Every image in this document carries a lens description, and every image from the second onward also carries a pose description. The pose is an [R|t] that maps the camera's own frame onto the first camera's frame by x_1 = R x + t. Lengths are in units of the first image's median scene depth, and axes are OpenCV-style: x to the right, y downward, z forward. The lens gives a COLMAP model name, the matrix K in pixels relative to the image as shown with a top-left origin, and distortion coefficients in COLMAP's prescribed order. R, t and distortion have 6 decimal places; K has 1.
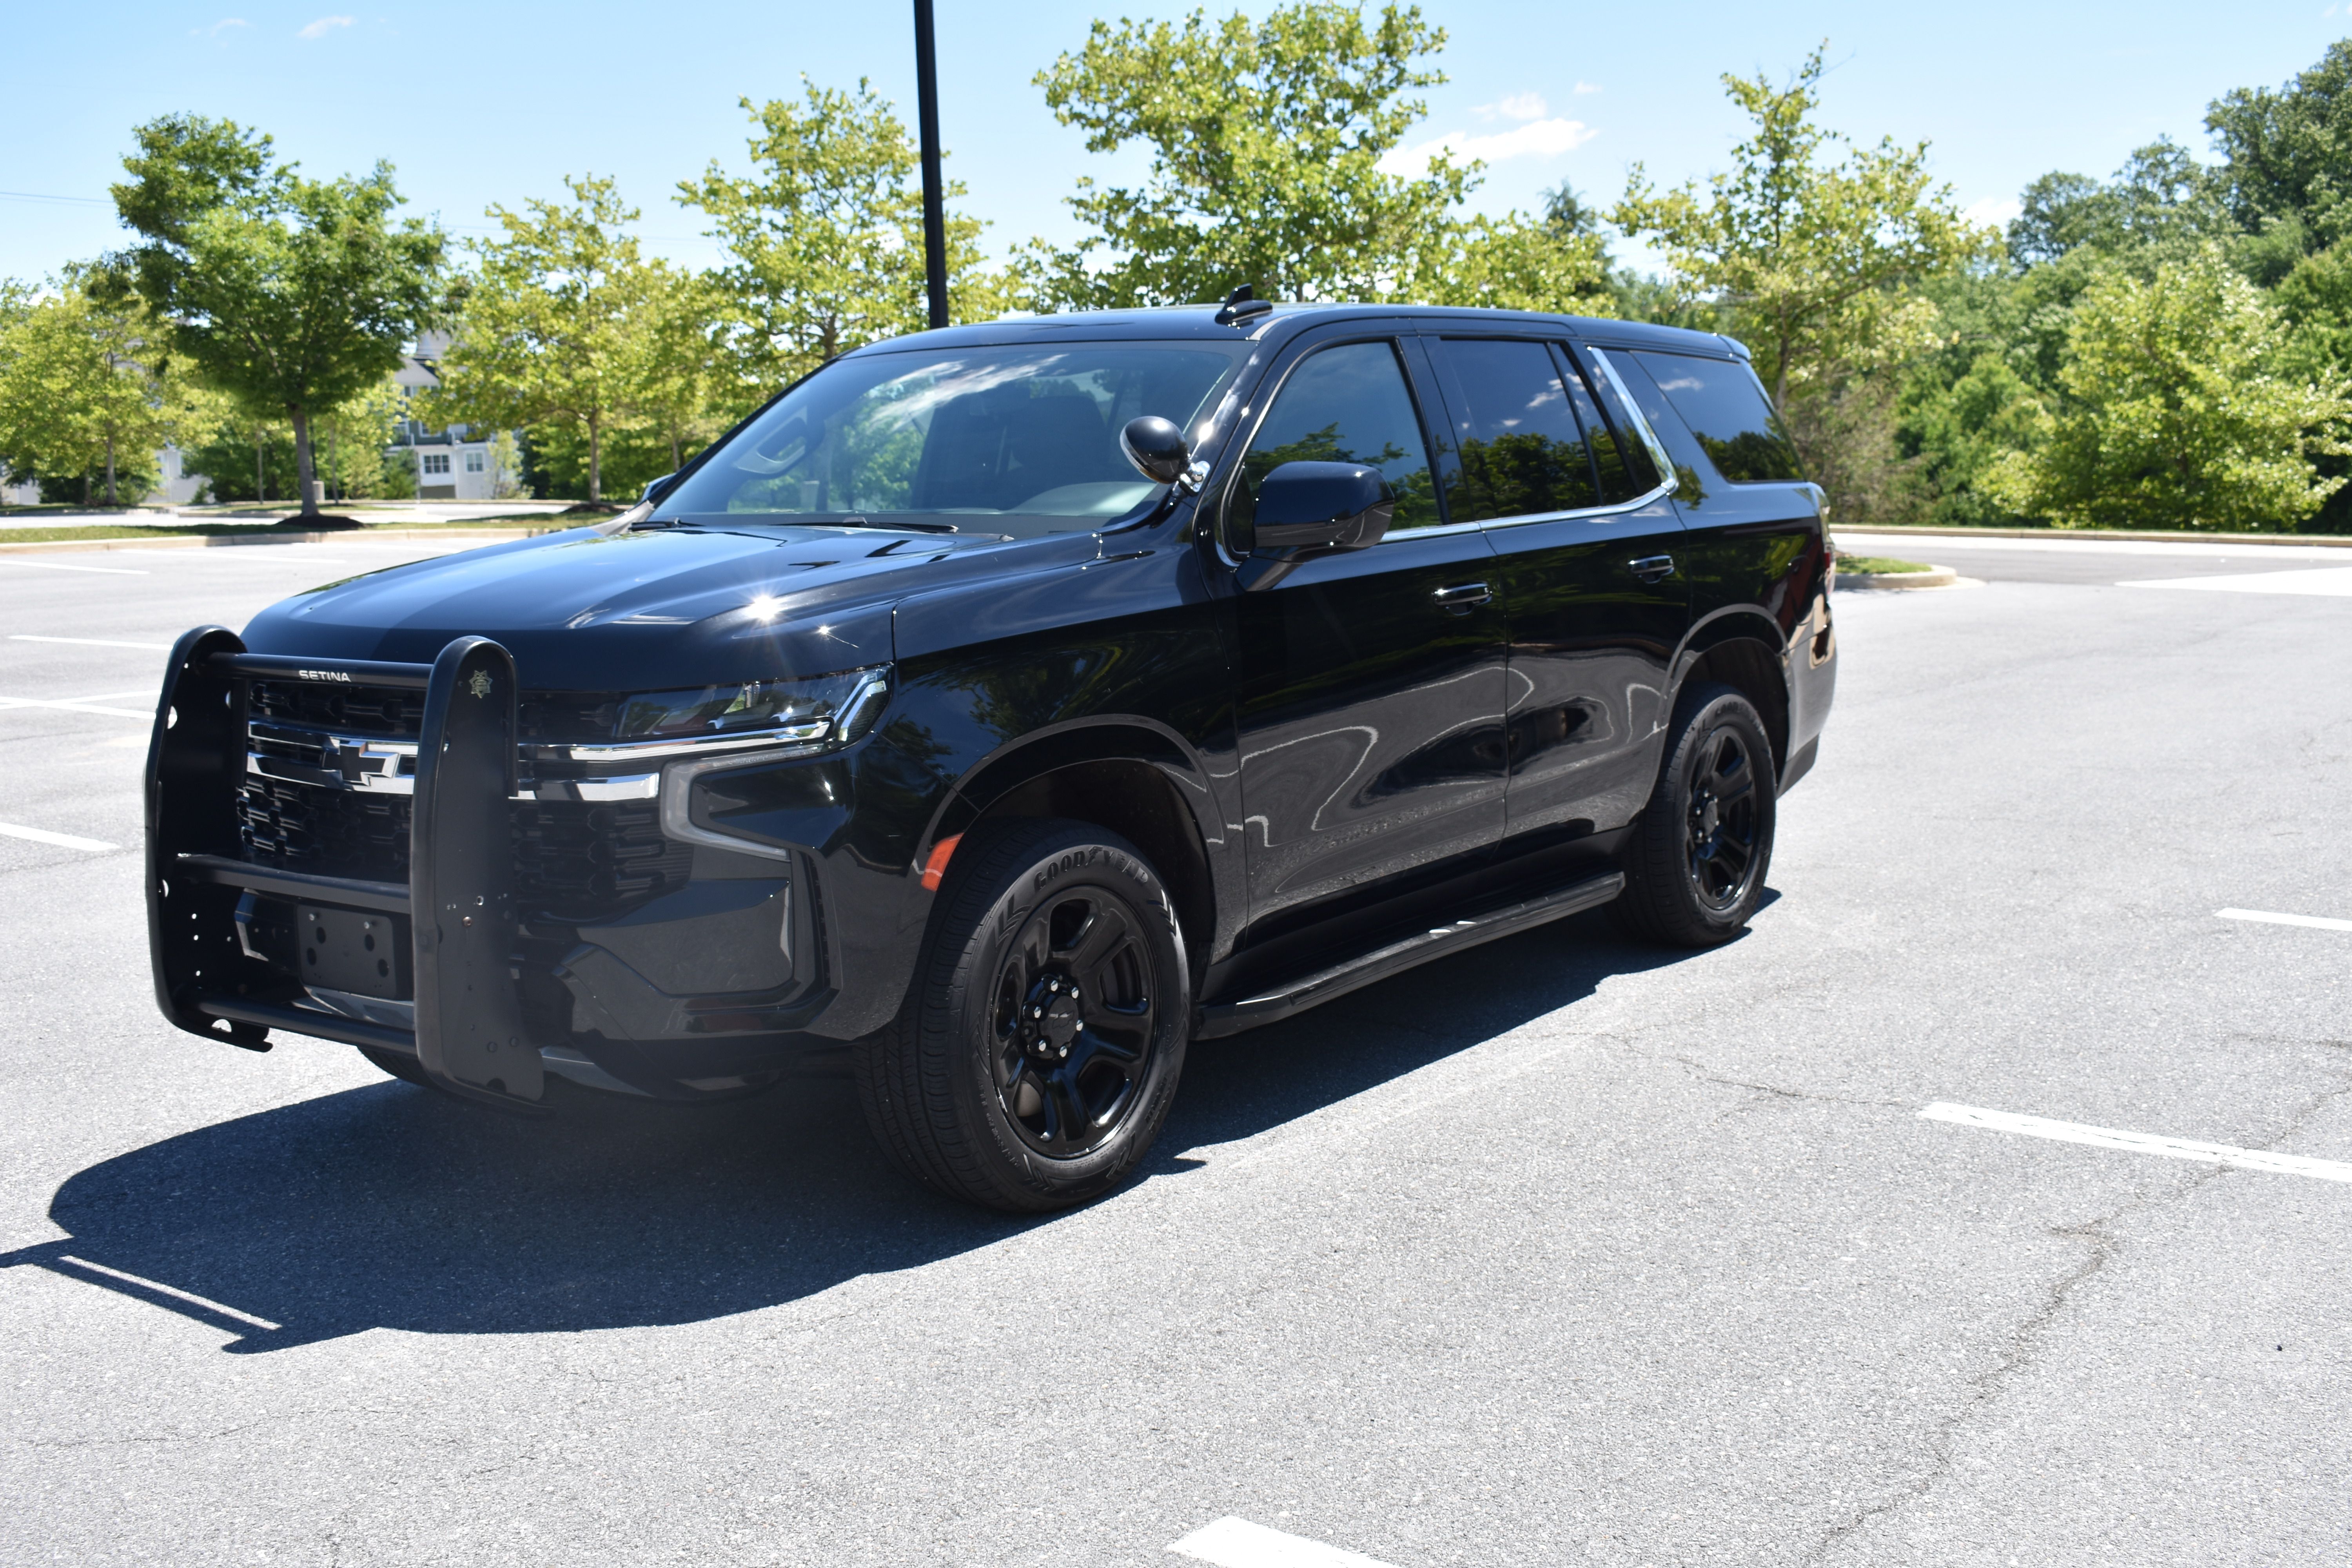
lens RADIAL K [[2745.6, 0, 1185.2], [0, 2745.6, 805.6], [0, 0, 1]] dist [-0.040549, -0.031836]
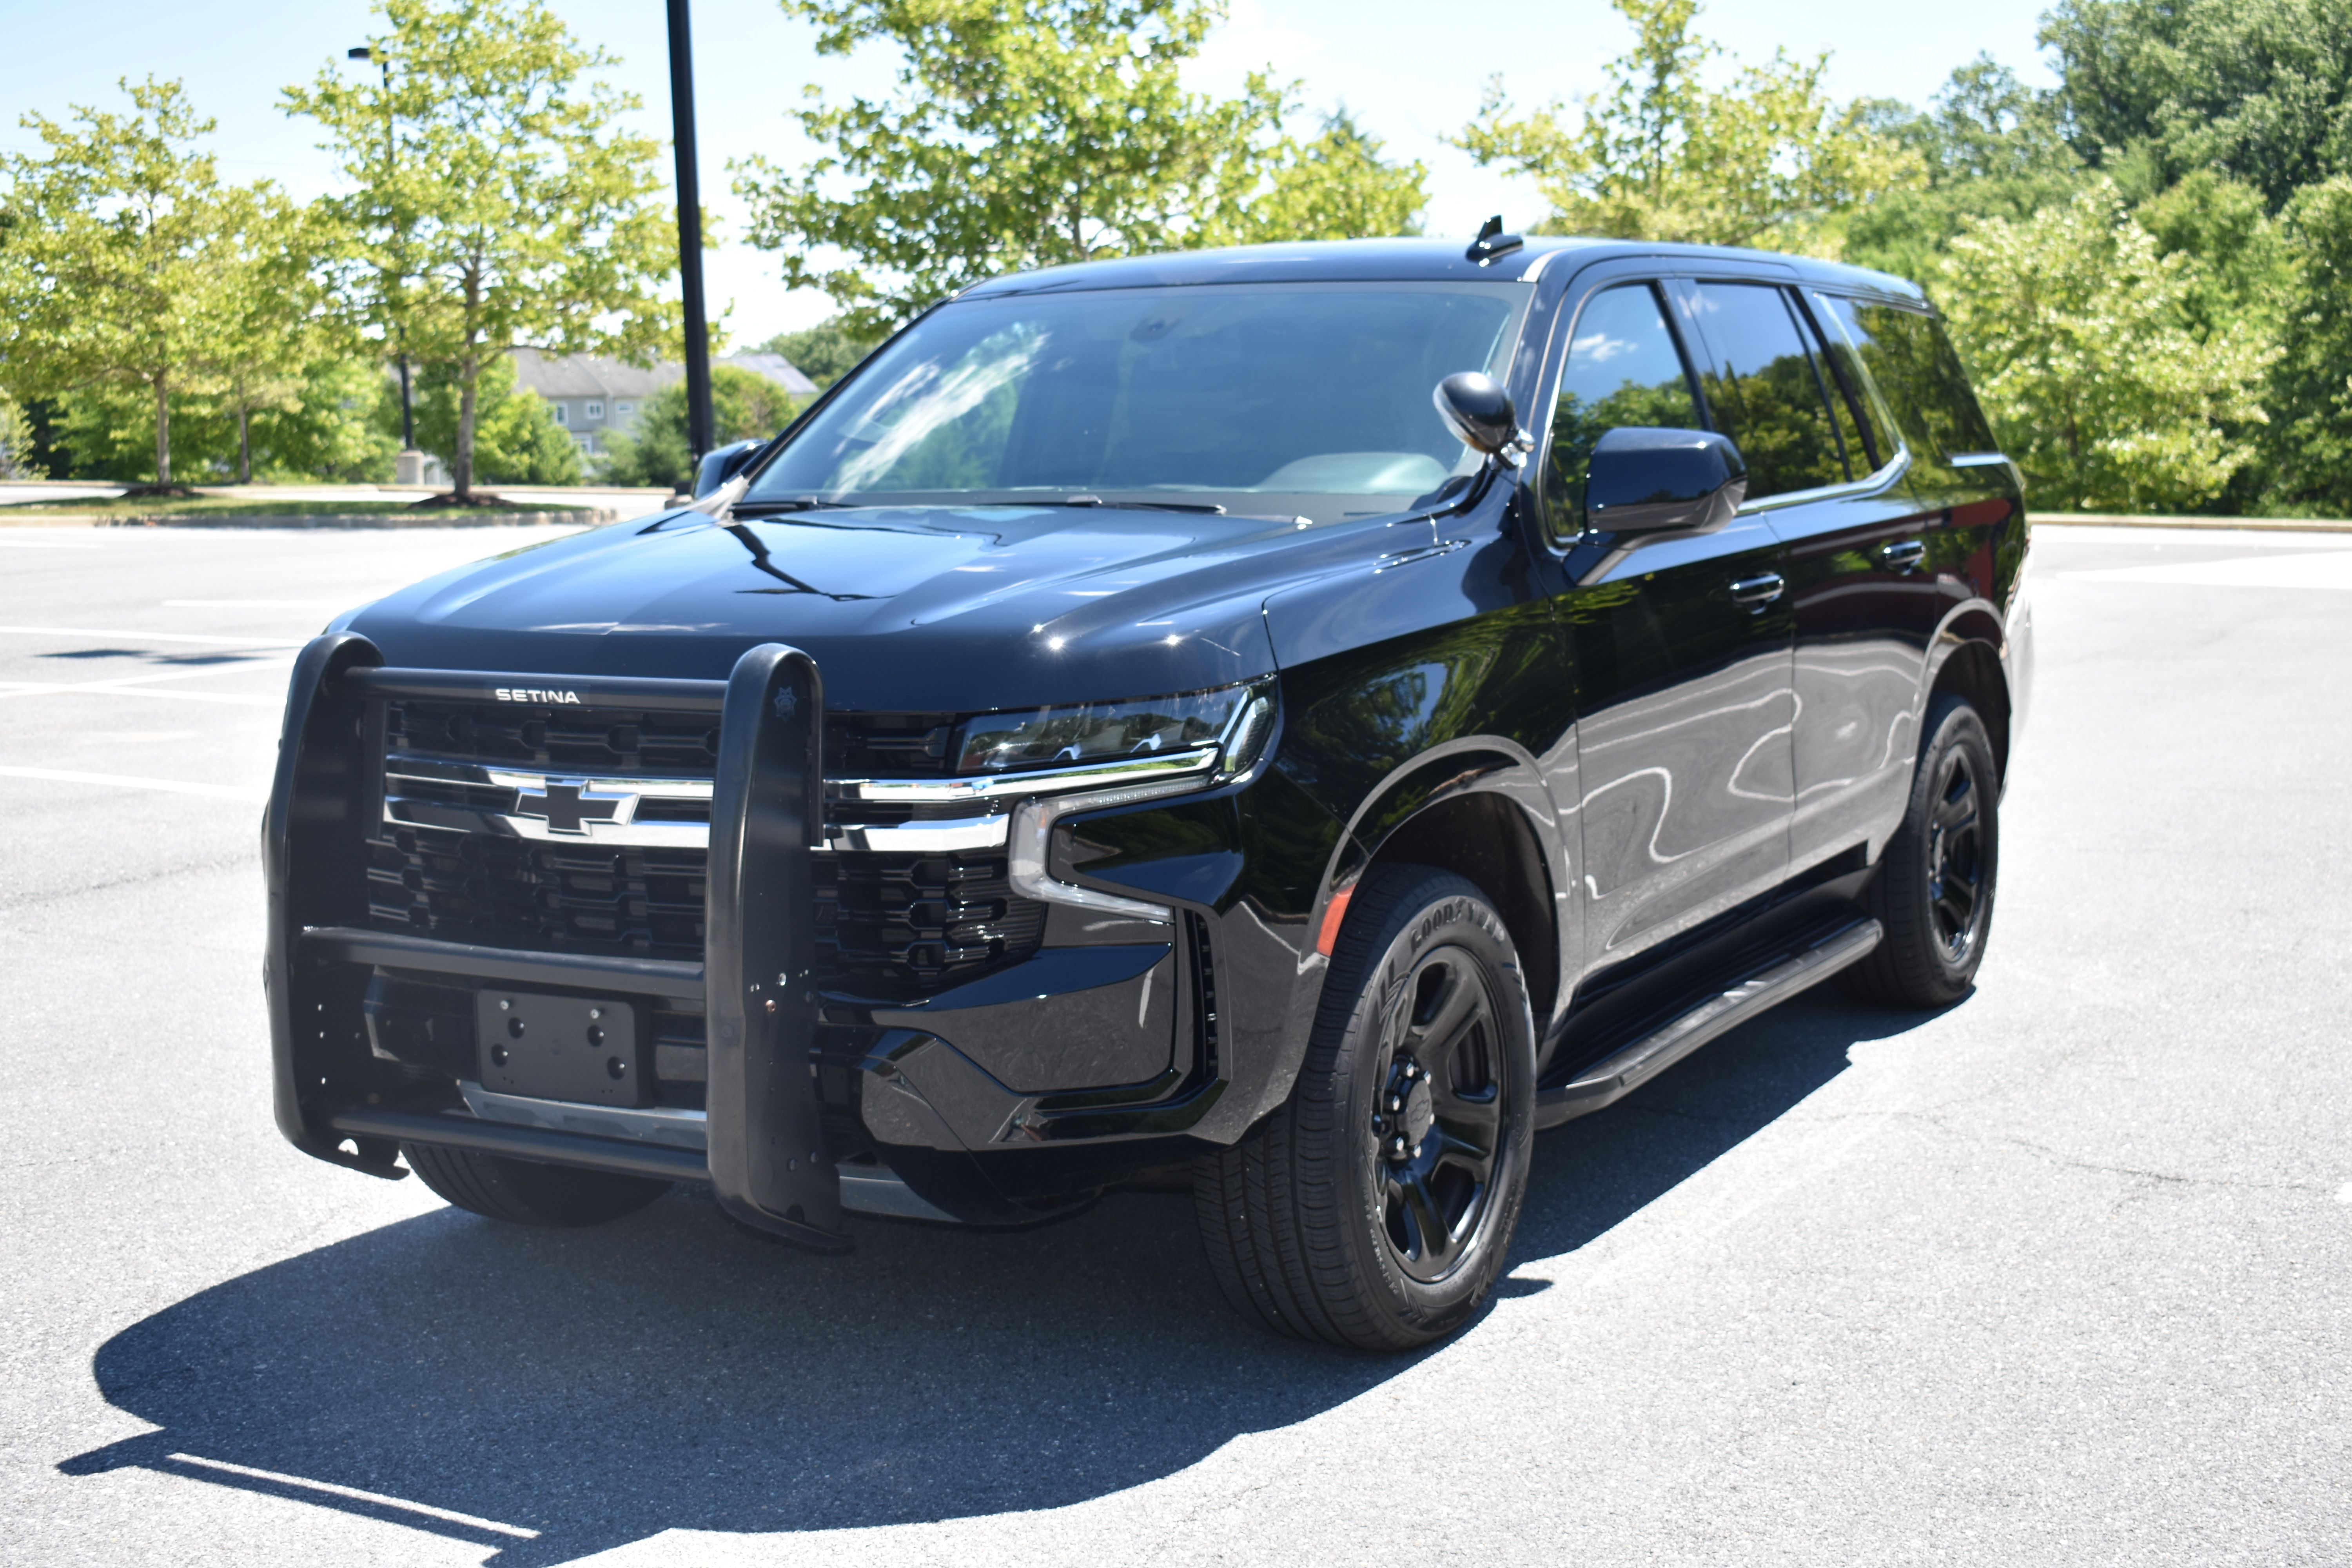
lens RADIAL K [[3304.7, 0, 1176.0], [0, 3304.7, 784.0], [0, 0, 1]] dist [0.002346, -0.088905]
pose [[0.992312, -0.012571, 0.123119, -0.054147], [0.015002, 0.999710, -0.018838, -0.000392], [-0.122847, 0.020540, 0.992213, 0.007939]]
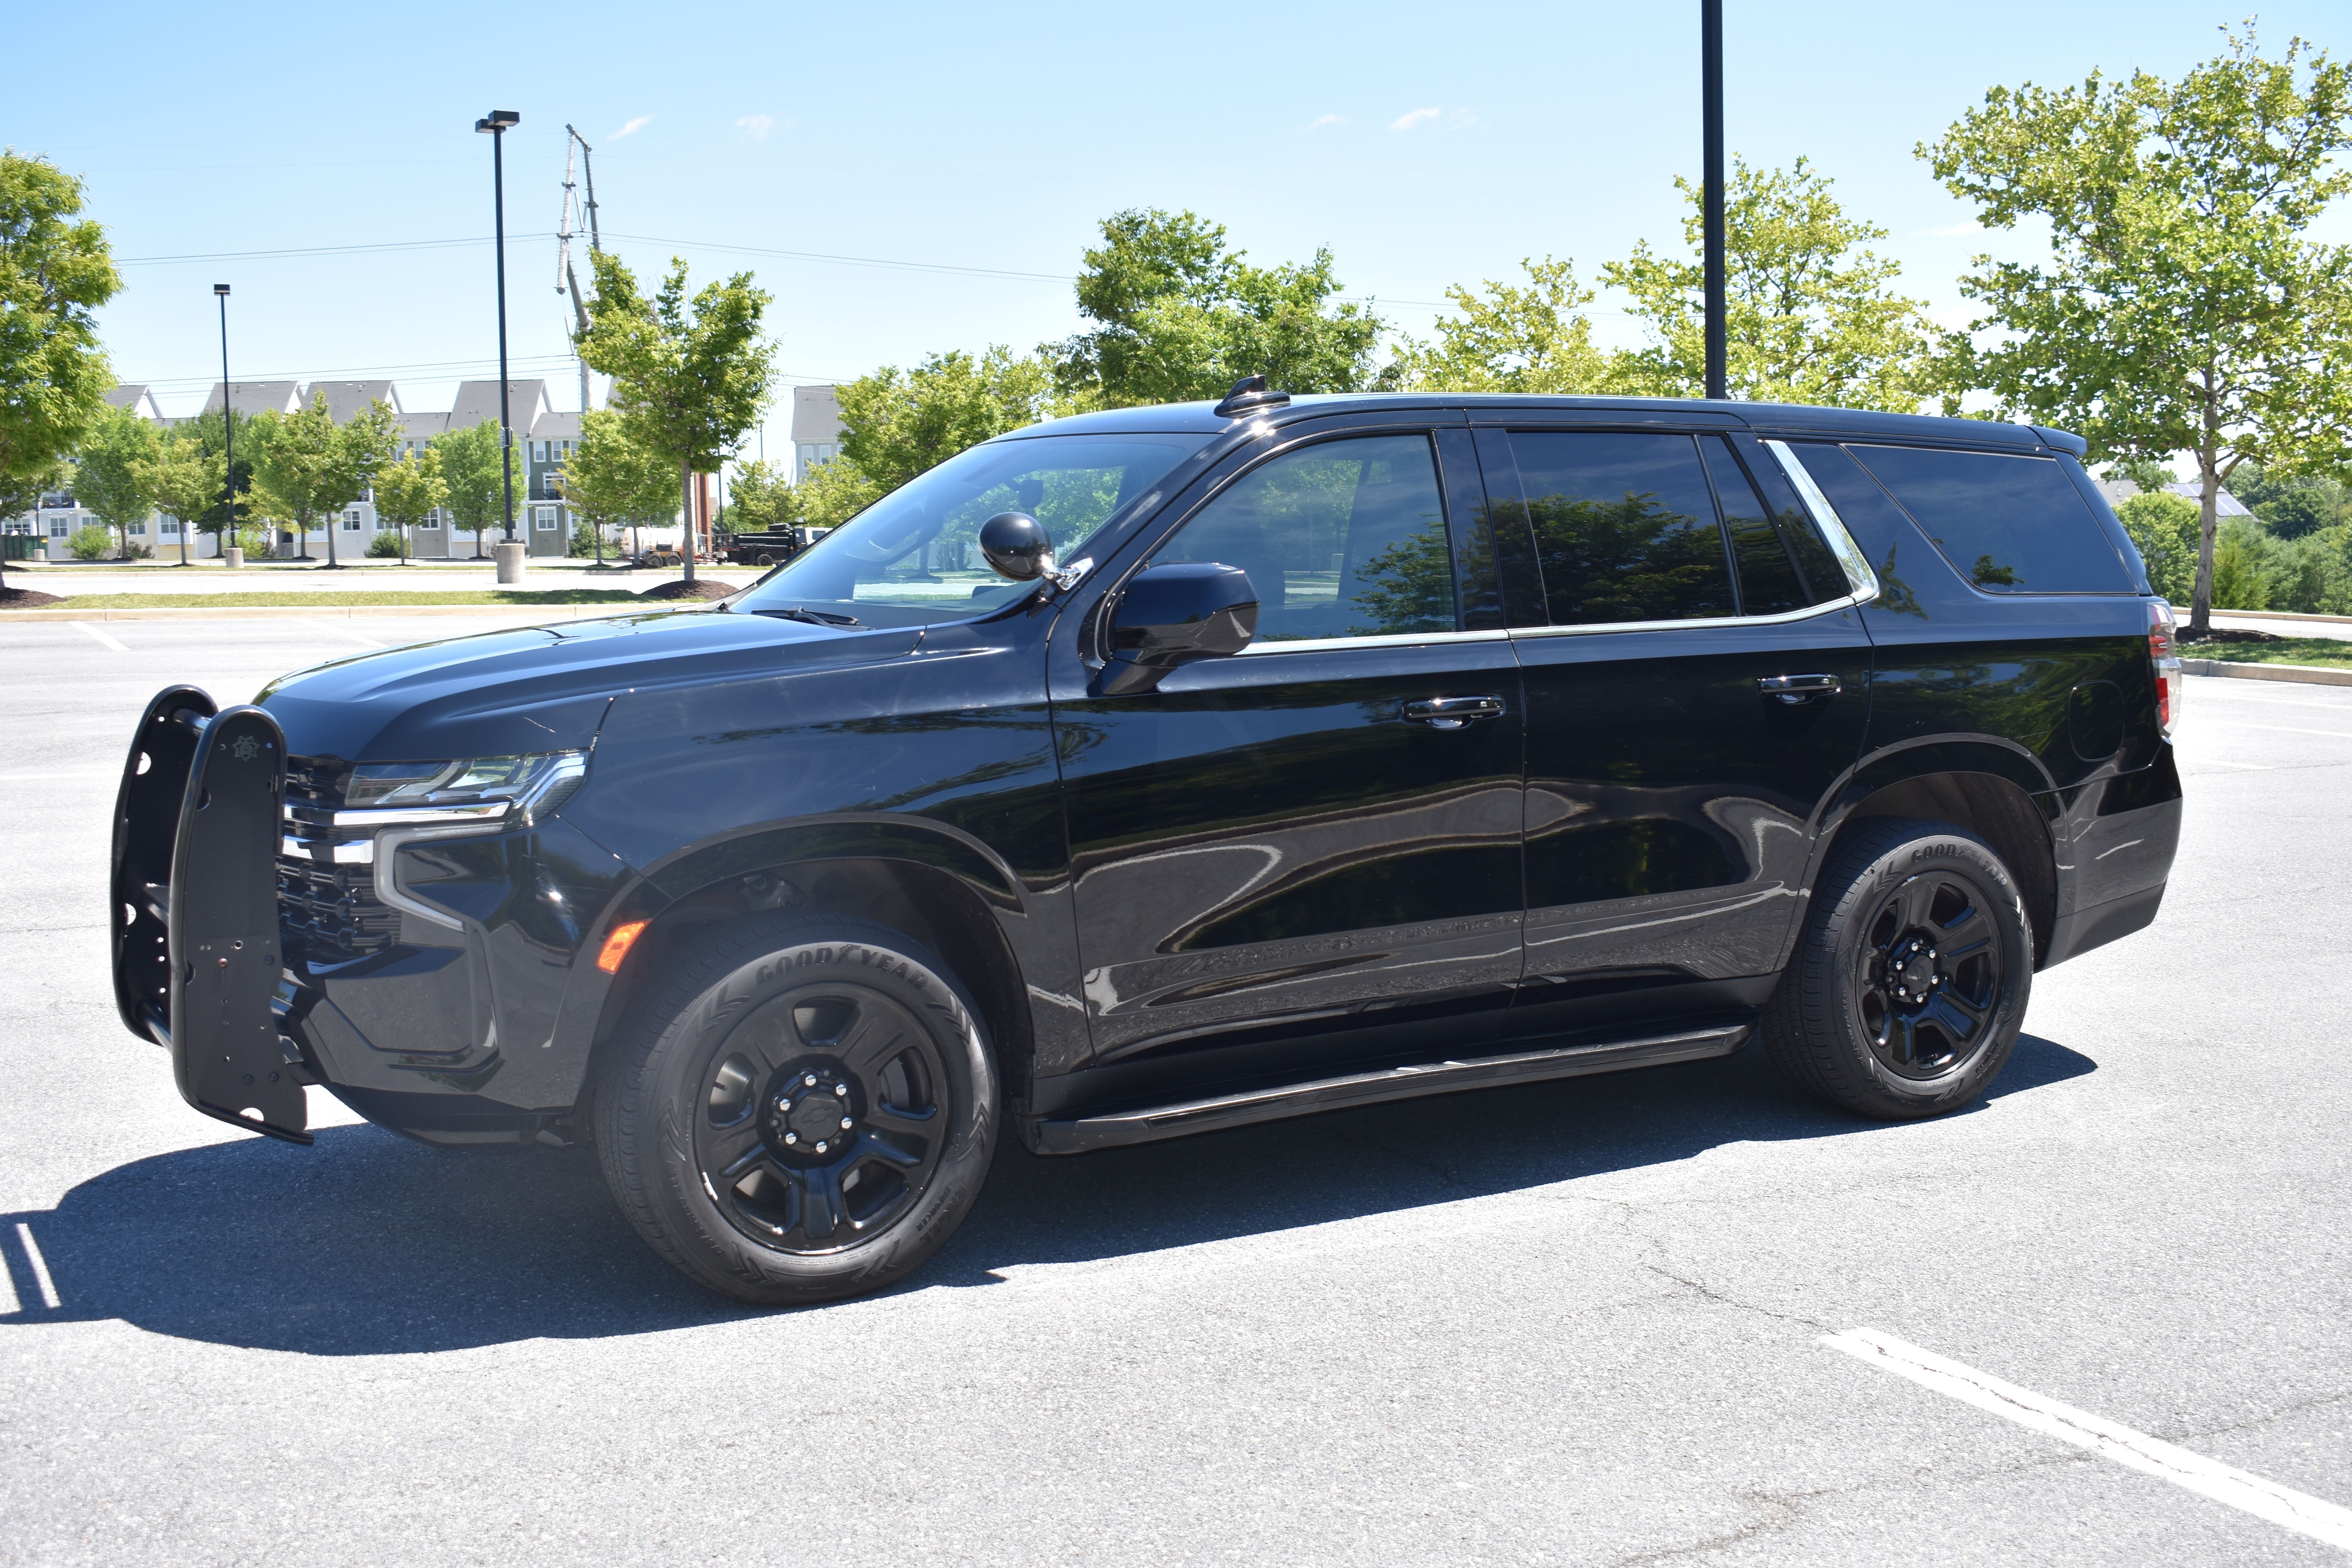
lens RADIAL K [[2745.6, 0, 1185.2], [0, 2745.6, 805.6], [0, 0, 1]] dist [-0.040549, -0.031836]
pose [[0.912453, 0.059641, -0.404812, 0.107921], [-0.071101, 0.997380, -0.013319, -0.006910], [0.402958, 0.040935, 0.914303, 0.033245]]
